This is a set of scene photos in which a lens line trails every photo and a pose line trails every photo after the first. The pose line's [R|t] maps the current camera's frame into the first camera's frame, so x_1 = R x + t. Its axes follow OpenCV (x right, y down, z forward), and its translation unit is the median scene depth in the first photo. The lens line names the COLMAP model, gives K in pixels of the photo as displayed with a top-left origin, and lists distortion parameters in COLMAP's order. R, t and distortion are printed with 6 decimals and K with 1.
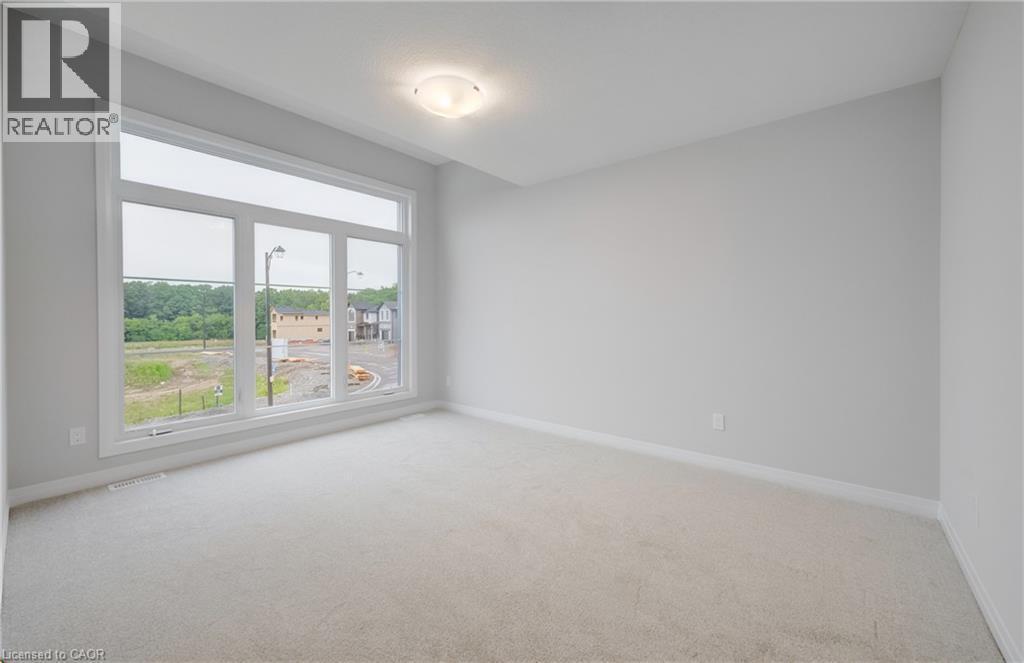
lens RADIAL K [[410.3, 0, 505.1], [0, 410.3, 323.2], [0, 0, 1]] dist [-0.004514, 0.000017]
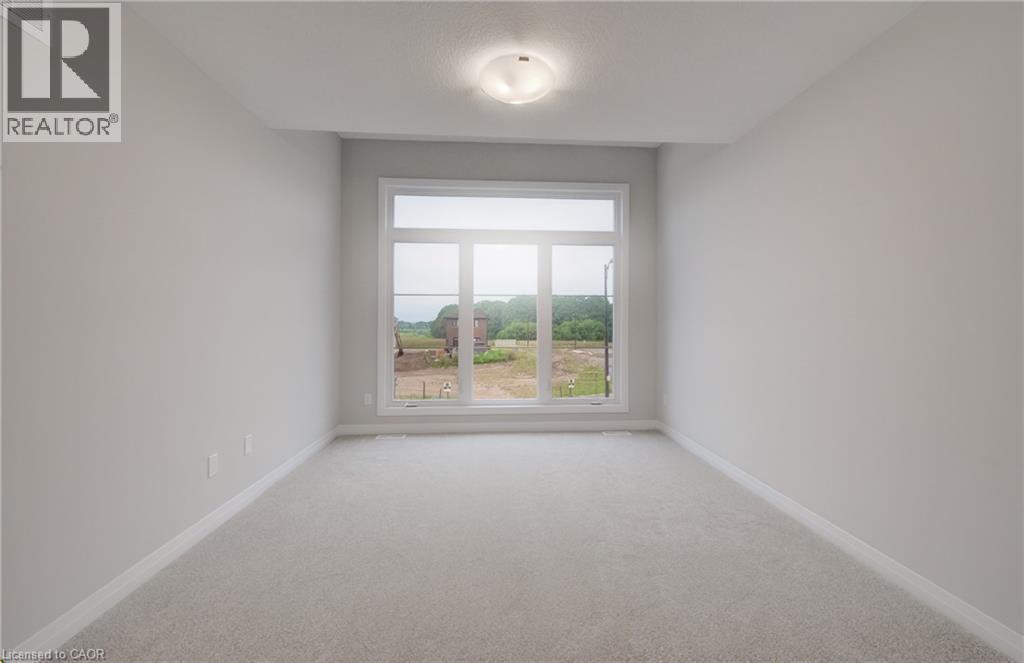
lens RADIAL K [[410.3, 0, 505.1], [0, 410.3, 323.2], [0, 0, 1]] dist [-0.004514, 0.000017]
pose [[0.677518, 0.005359, -0.735487, 0.254957], [-0.014975, 0.999867, -0.006510, -0.004895], [0.735354, 0.015424, 0.677507, 0.187014]]
